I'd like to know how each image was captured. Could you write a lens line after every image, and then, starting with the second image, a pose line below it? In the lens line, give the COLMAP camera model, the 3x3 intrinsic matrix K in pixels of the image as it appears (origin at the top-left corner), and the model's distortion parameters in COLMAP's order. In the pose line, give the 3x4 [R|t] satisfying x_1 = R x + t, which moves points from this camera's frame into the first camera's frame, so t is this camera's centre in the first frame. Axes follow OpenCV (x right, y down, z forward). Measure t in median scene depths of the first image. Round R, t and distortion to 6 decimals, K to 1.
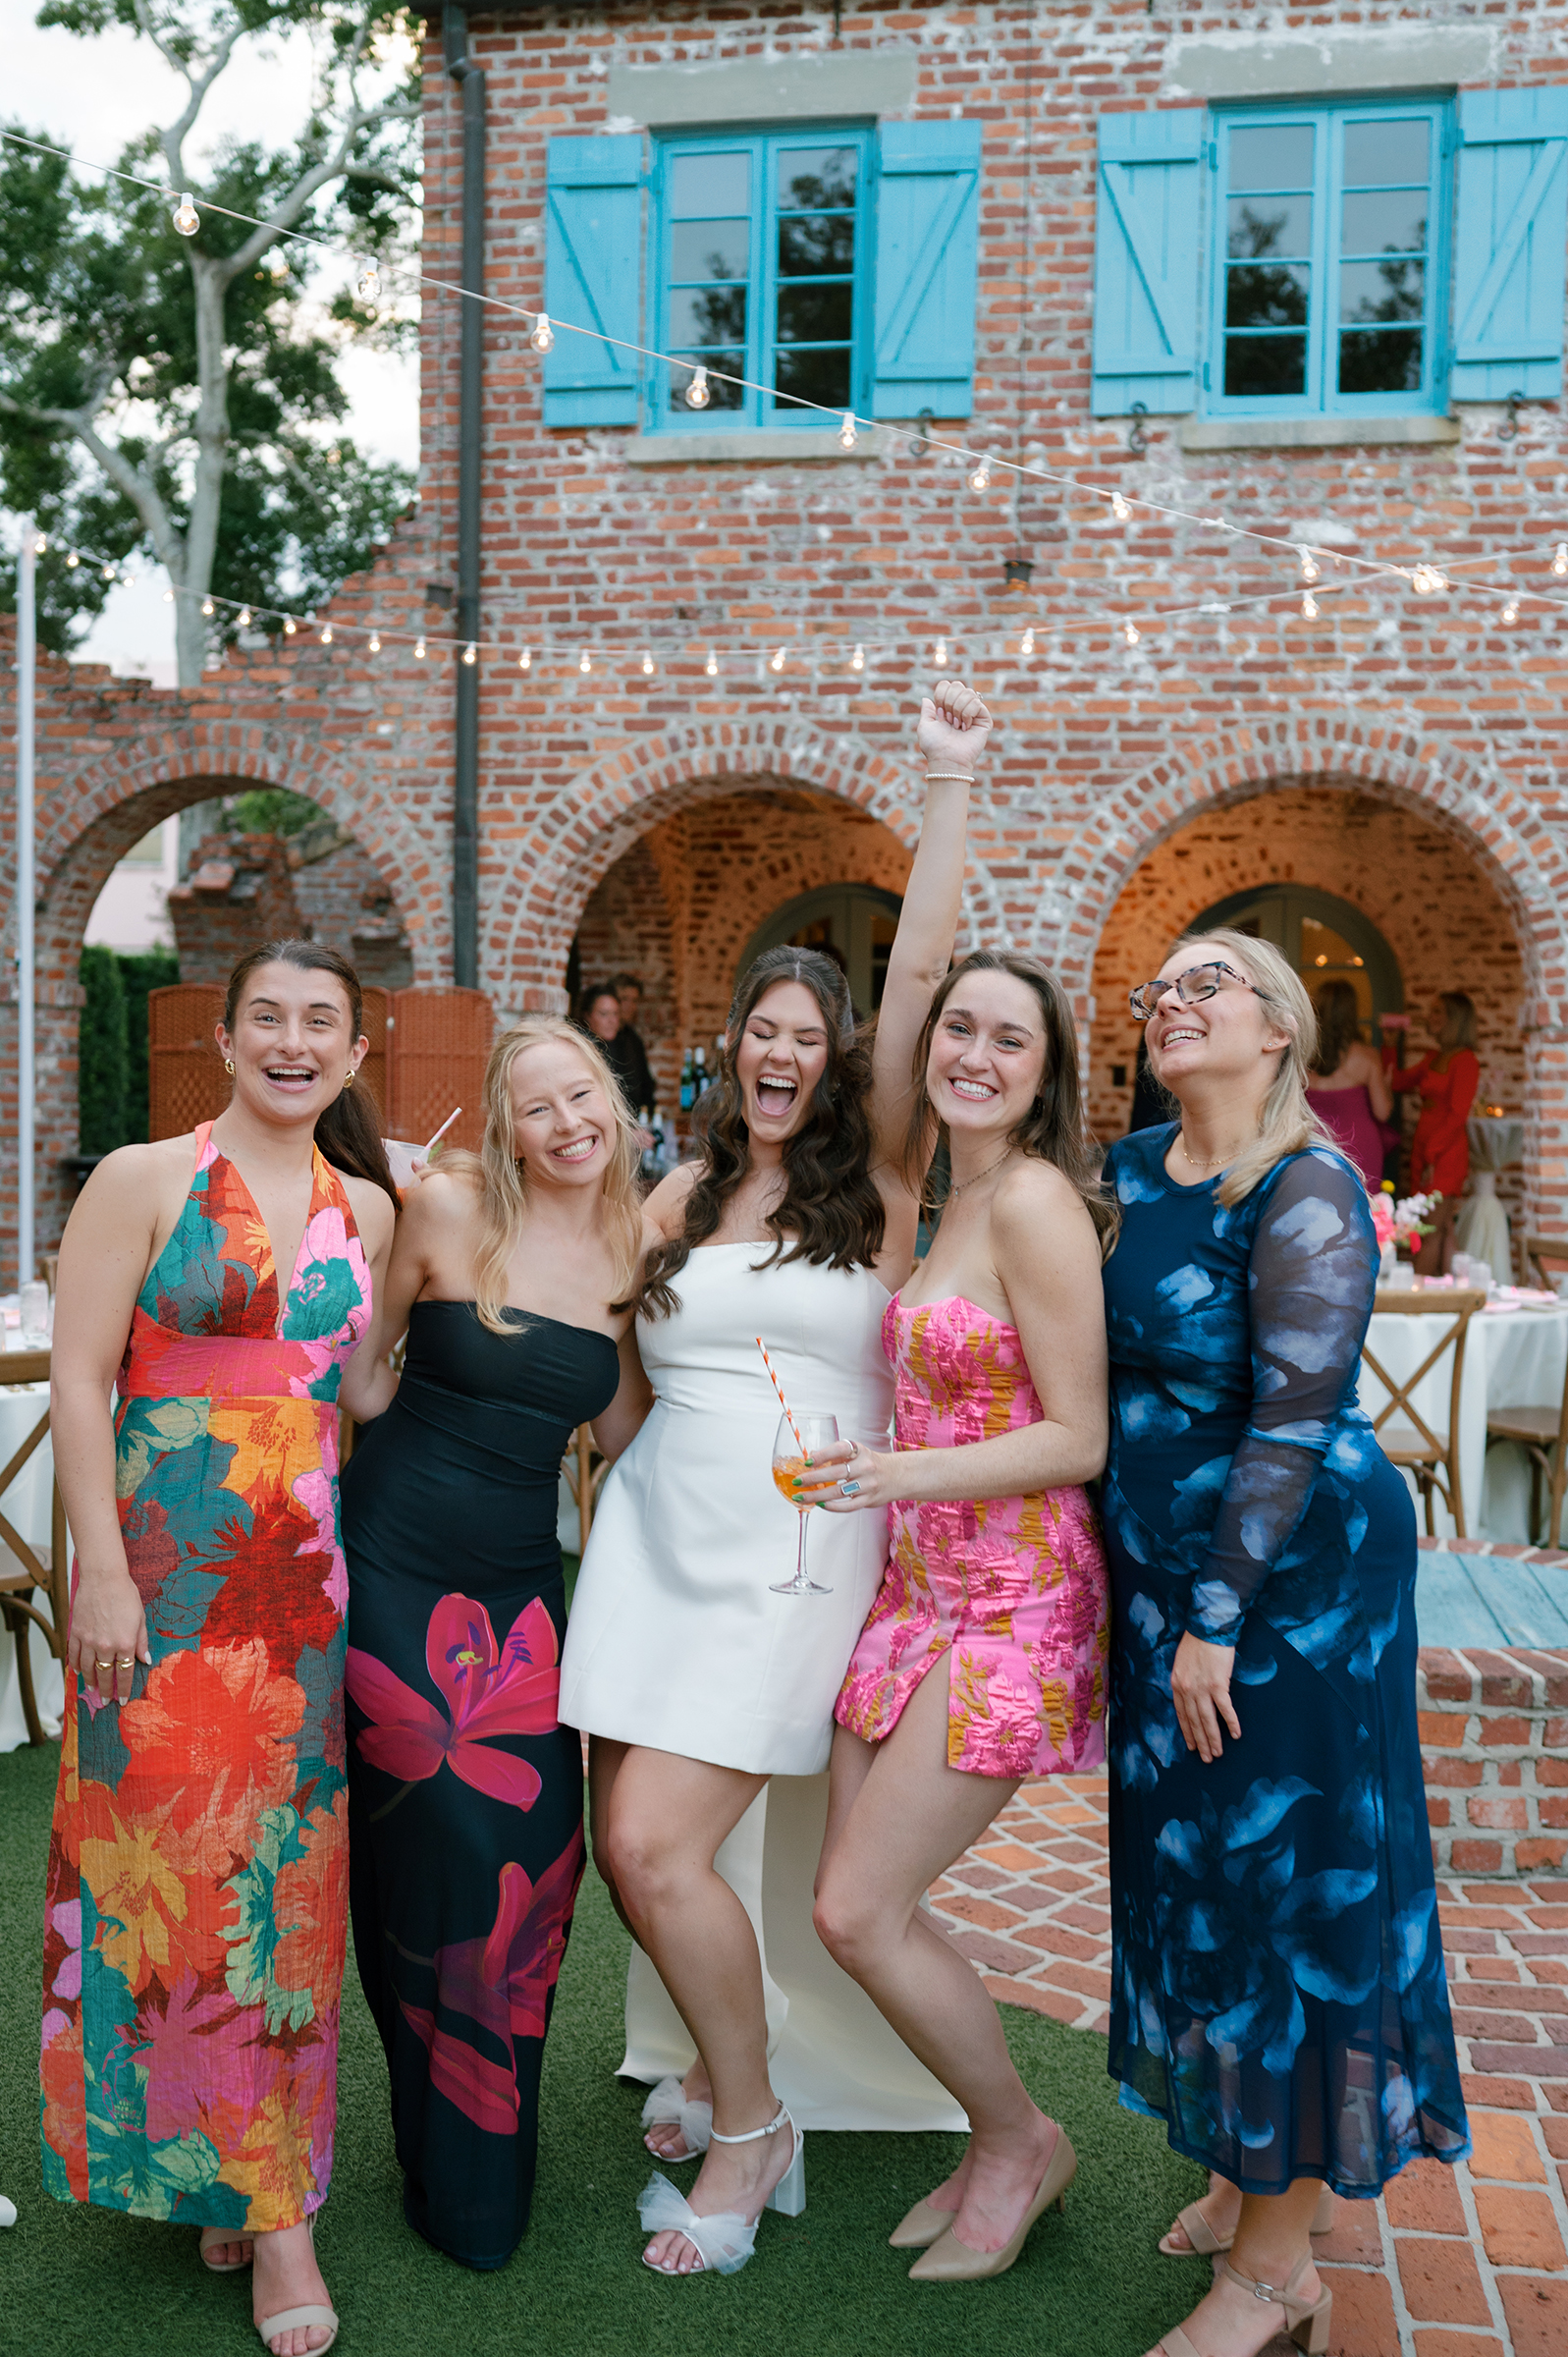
lens RADIAL K [[2428.1, 0, 808.8], [0, 2428.1, 1214.0], [0, 0, 1]] dist [-0.007035, 0.000000]
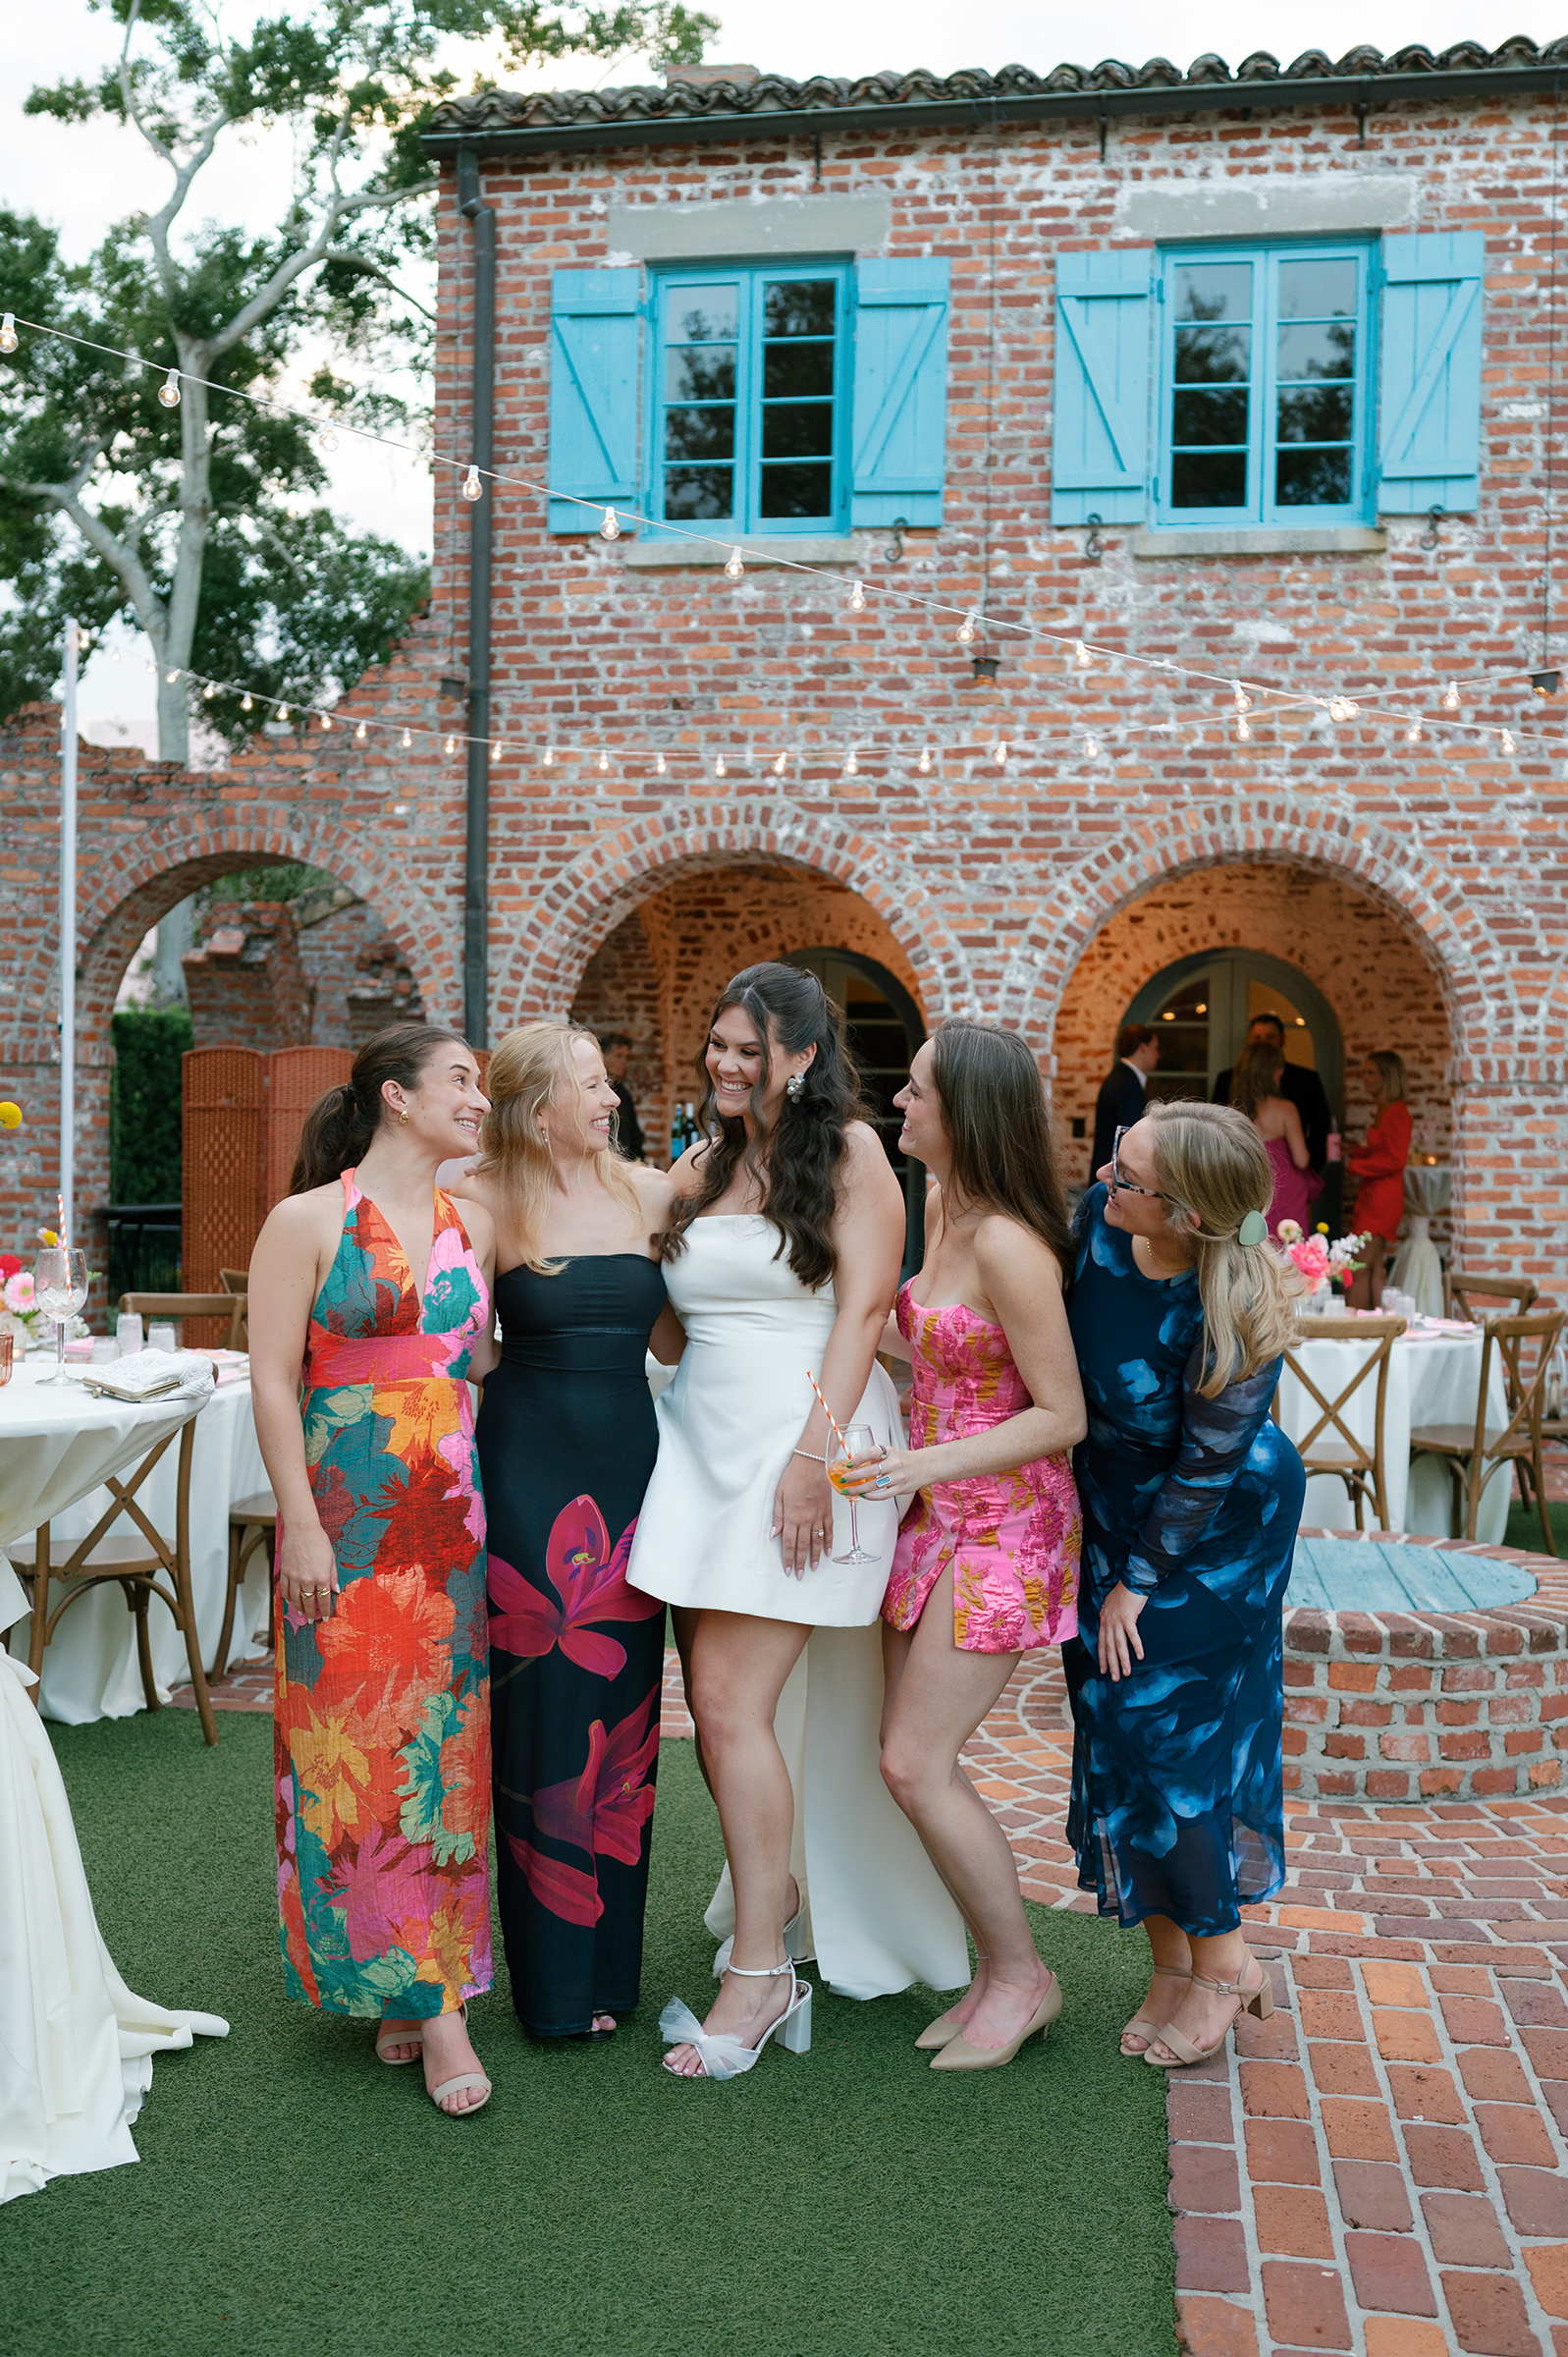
lens RADIAL K [[2428.1, 0, 807.8], [0, 2428.1, 1222.3], [0, 0, 1]] dist [-0.007035, 0.000000]
pose [[0.999858, -0.003099, 0.016569, -0.012267], [0.003402, 0.999827, -0.018313, 0.004910], [-0.016509, 0.018367, 0.999695, -0.085600]]
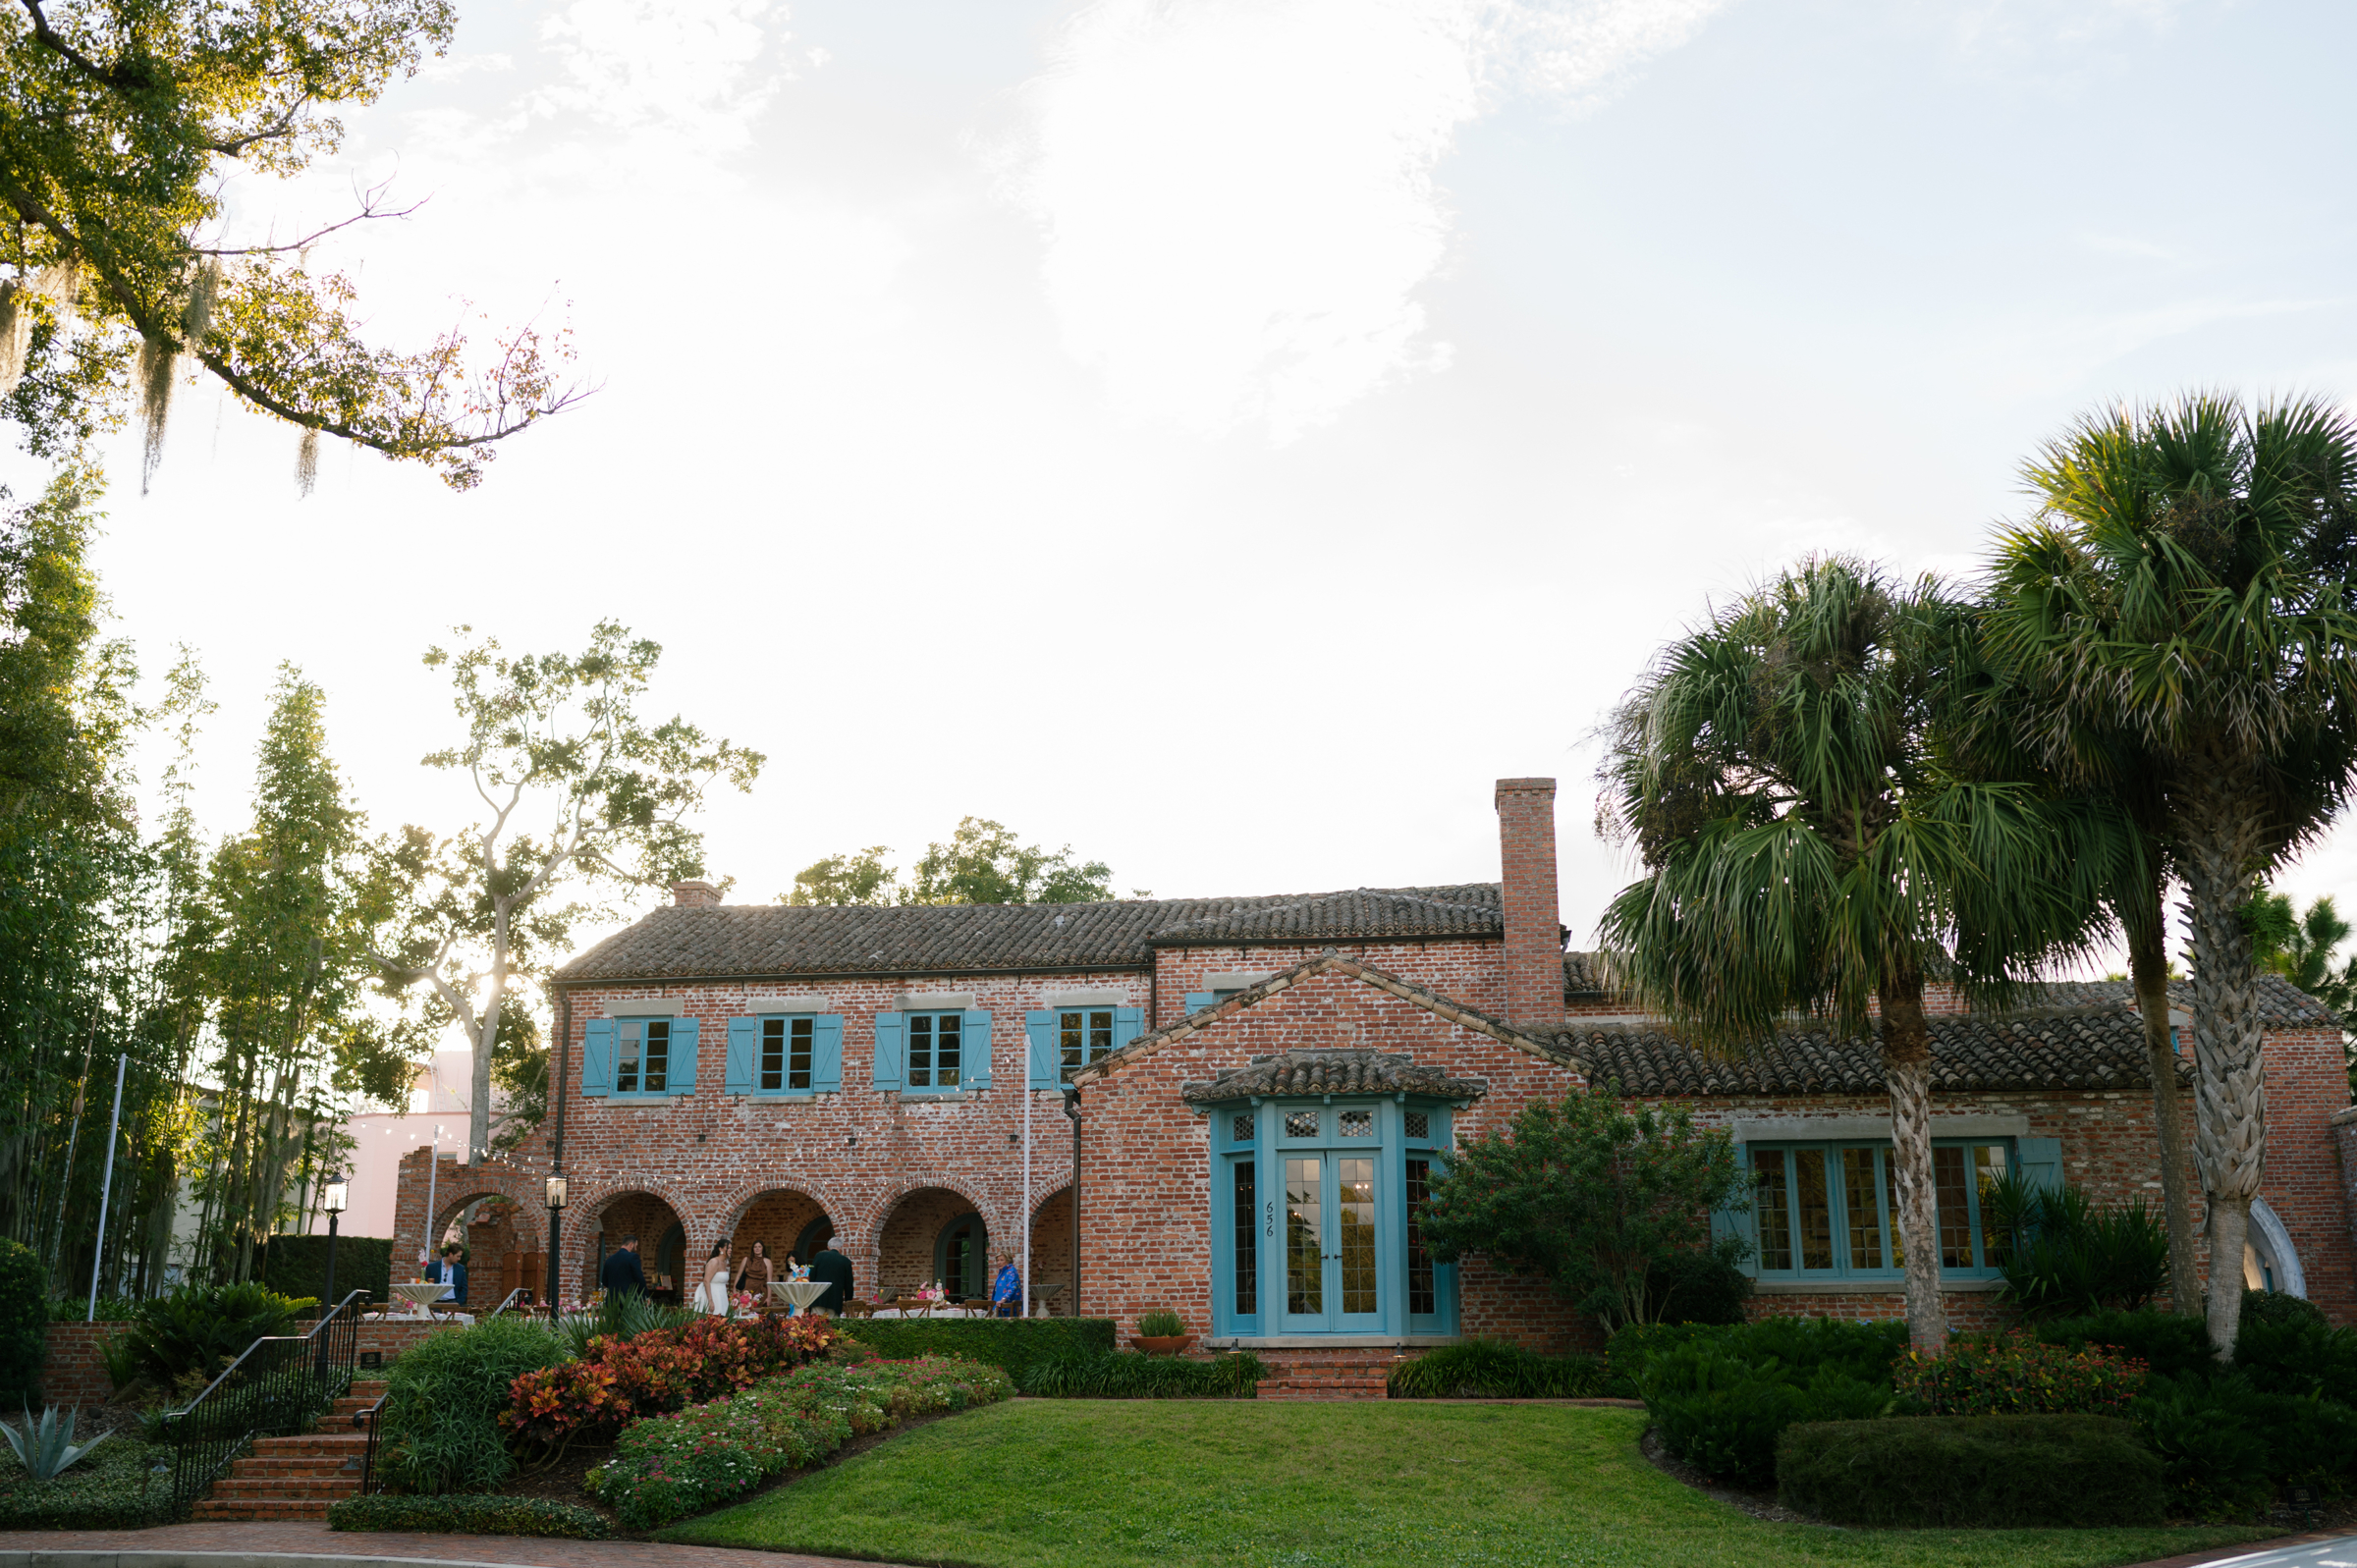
lens RADIAL K [[2428.1, 0, 1196.1], [0, 2428.1, 779.0], [0, 0, 1]] dist [-0.007035, 0.000000]
pose [[0.999028, -0.011864, 0.042444, 0.682288], [0.023700, 0.956598, -0.290445, 0.310173], [-0.037156, 0.291169, 0.955950, -2.735424]]
